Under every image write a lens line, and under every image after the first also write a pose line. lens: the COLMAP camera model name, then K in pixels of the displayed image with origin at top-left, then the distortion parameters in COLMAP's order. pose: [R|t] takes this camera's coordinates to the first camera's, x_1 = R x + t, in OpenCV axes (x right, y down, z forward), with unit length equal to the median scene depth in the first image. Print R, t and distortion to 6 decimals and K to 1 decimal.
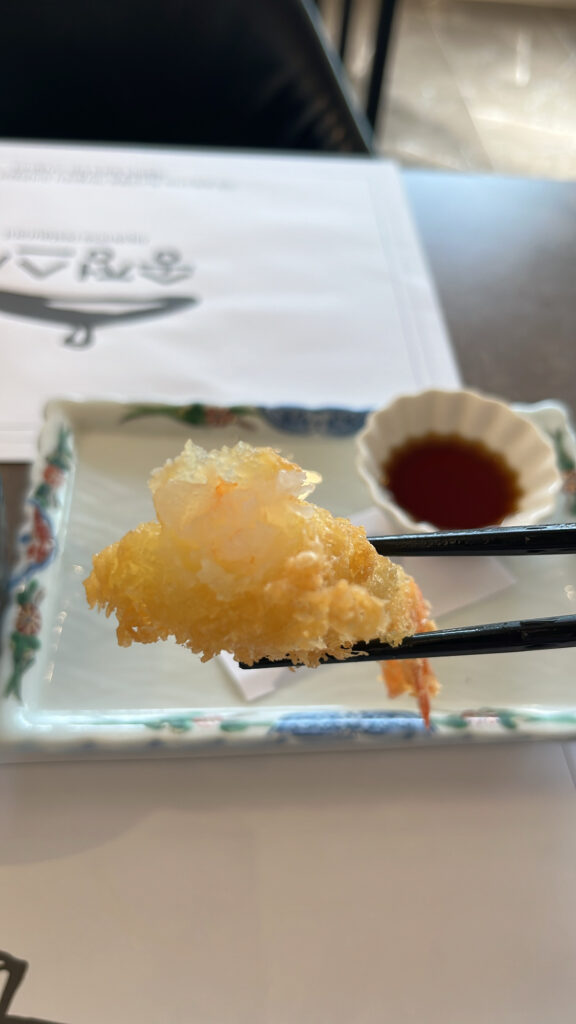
lens RADIAL K [[796.8, 0, 288.0], [0, 796.8, 512.0], [0, 0, 1]] dist [0.002724, 0.003179]
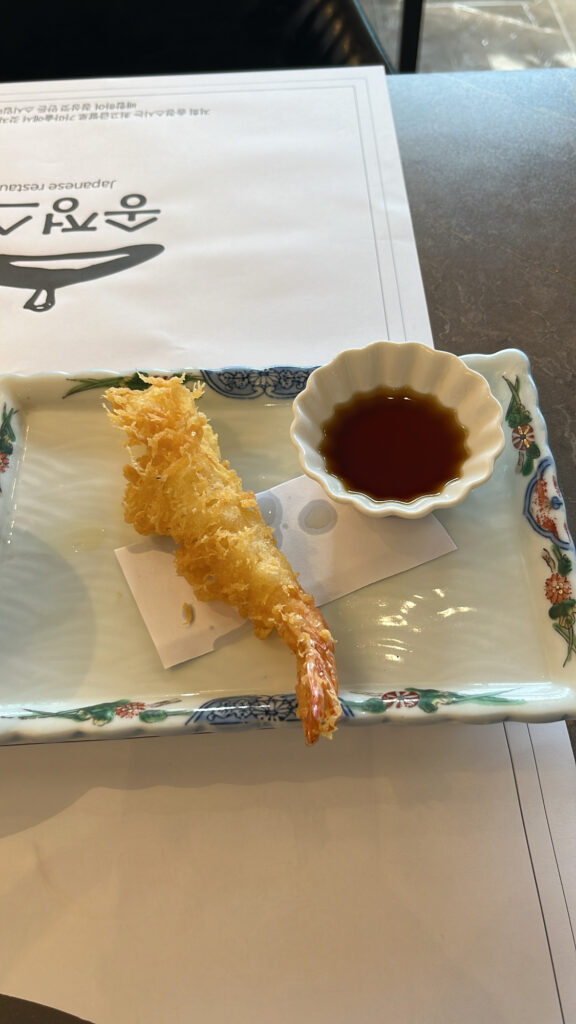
lens RADIAL K [[796.8, 0, 288.0], [0, 796.8, 512.0], [0, 0, 1]] dist [0.002724, 0.003179]
pose [[0.992810, -0.040892, -0.112503, 0.140827], [0.055294, 0.990228, 0.128030, -0.068029], [0.106168, -0.133330, 0.985369, 0.026237]]
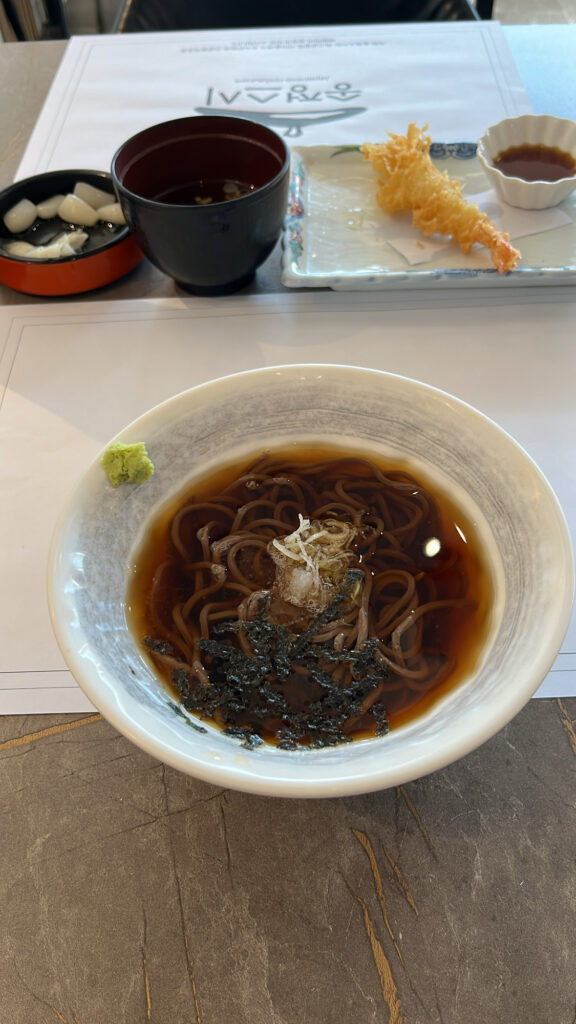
lens RADIAL K [[824.9, 0, 288.0], [0, 824.9, 512.0], [0, 0, 1]] dist [0.001398, -0.006165]
pose [[0.988789, -0.028953, -0.146485, -0.057123], [0.031254, 0.999421, 0.013435, 0.498038], [0.146011, -0.017862, 0.989122, -0.605267]]
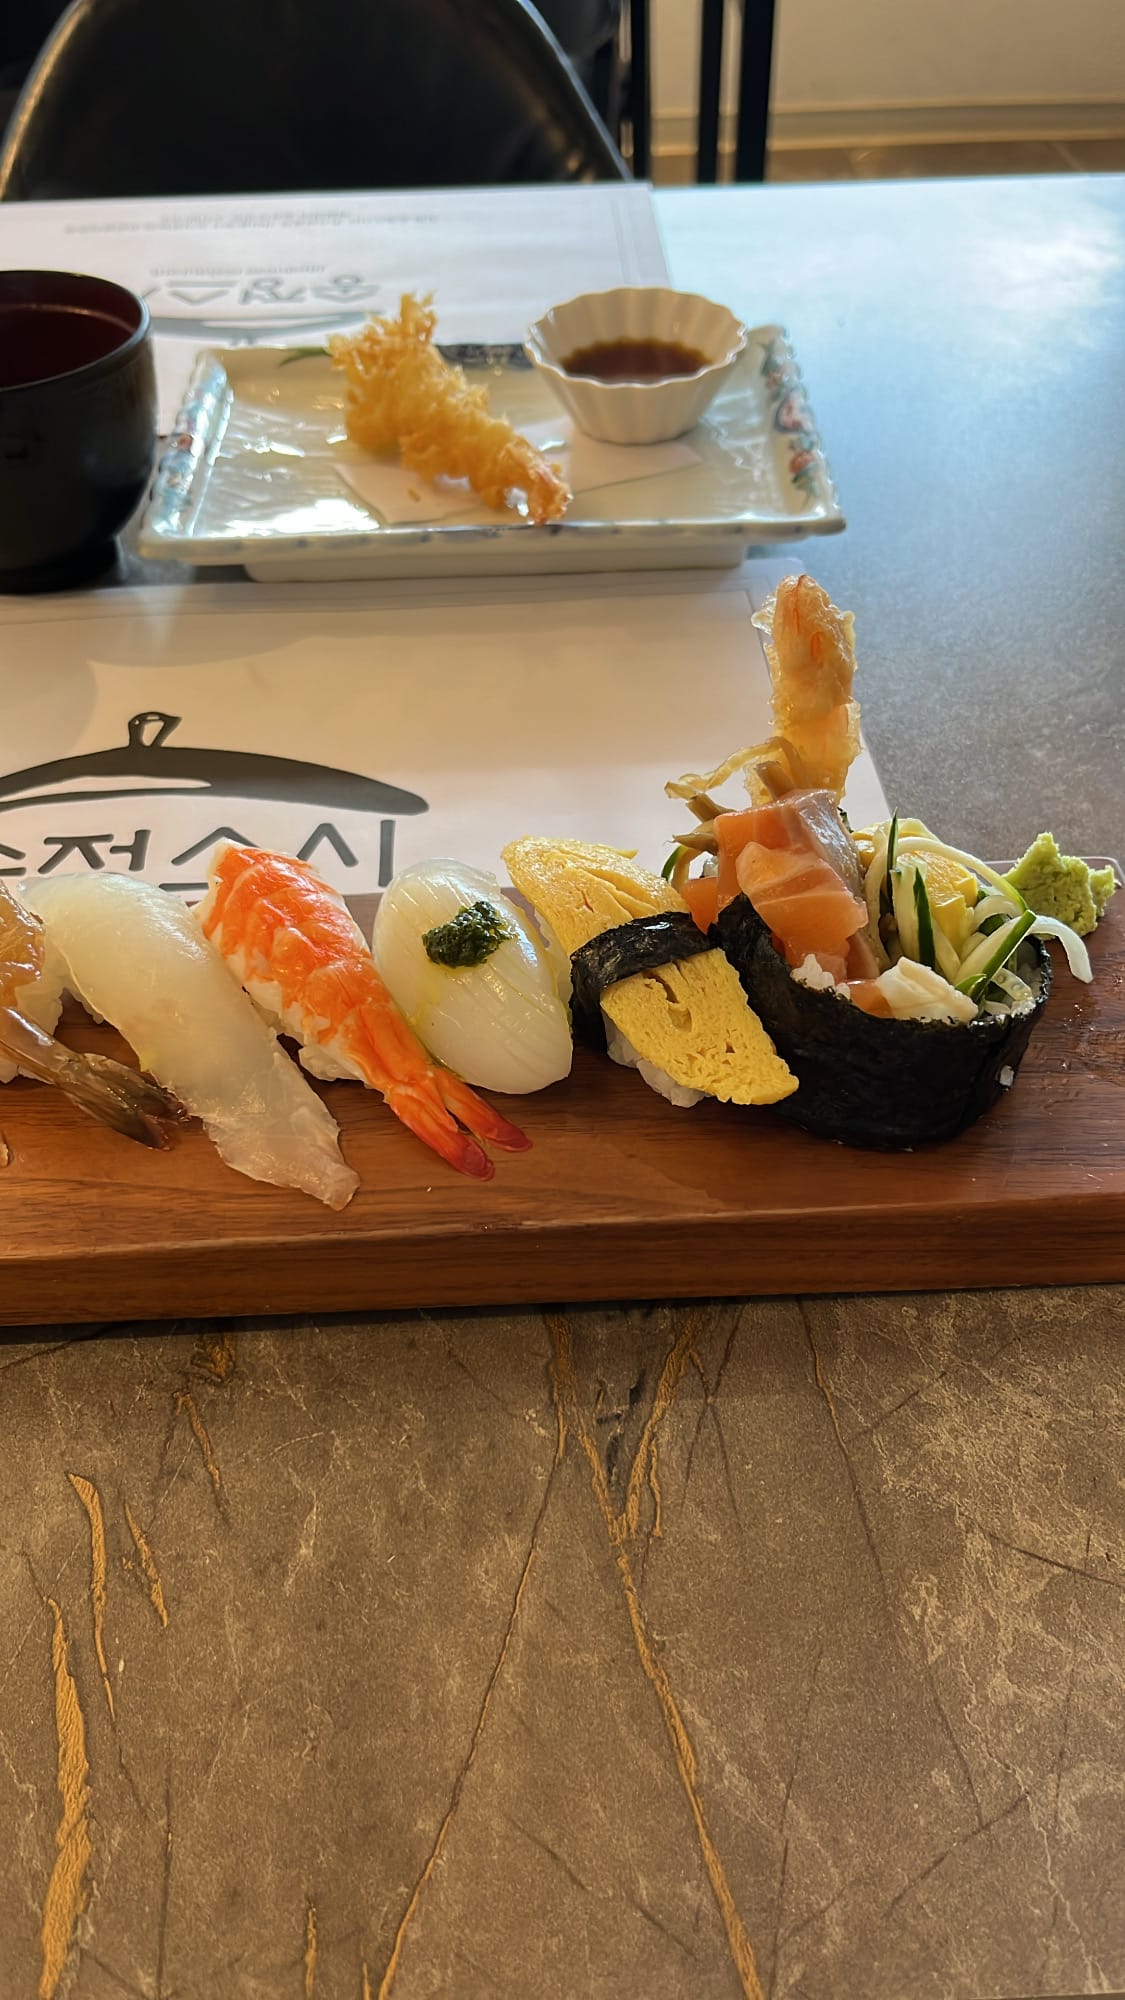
lens RADIAL K [[1632.3, 0, 562.5], [0, 1632.3, 1000.0], [0, 0, 1]] dist [-0.005086, -0.002517]
pose [[0.993321, -0.064502, -0.095674, 0.196750], [0.051335, 0.989622, -0.134215, 0.710765], [0.103339, 0.128407, 0.986323, -0.574049]]
